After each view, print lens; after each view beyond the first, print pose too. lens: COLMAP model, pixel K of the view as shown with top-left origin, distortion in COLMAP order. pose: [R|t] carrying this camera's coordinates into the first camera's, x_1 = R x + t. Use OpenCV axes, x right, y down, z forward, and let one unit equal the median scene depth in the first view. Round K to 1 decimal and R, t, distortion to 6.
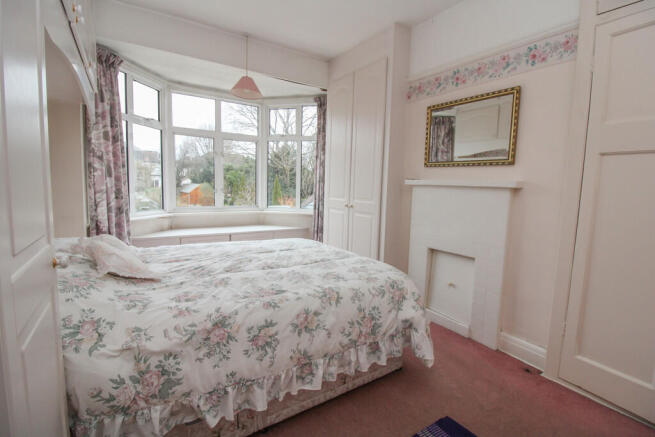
lens RADIAL K [[305.6, 0, 332.5], [0, 305.6, 216.1], [0, 0, 1]] dist [-0.004438, -0.000808]
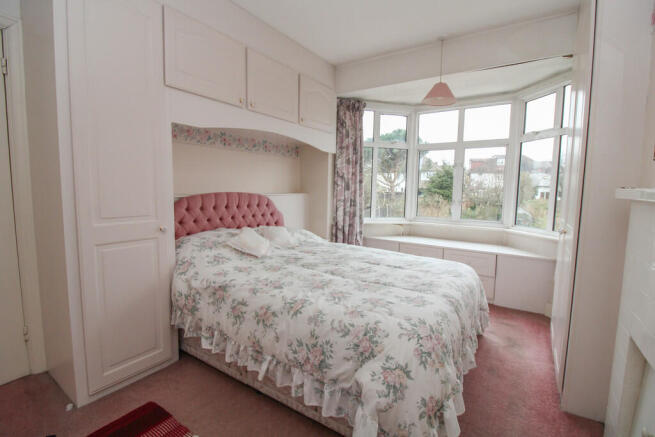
lens RADIAL K [[305.6, 0, 332.6], [0, 305.6, 217.2], [0, 0, 1]] dist [-0.004438, -0.000808]
pose [[0.390089, 0.068904, -0.918196, 0.570770], [-0.101123, 0.994370, 0.031659, -0.045738], [0.915208, 0.080501, 0.394860, 0.415517]]
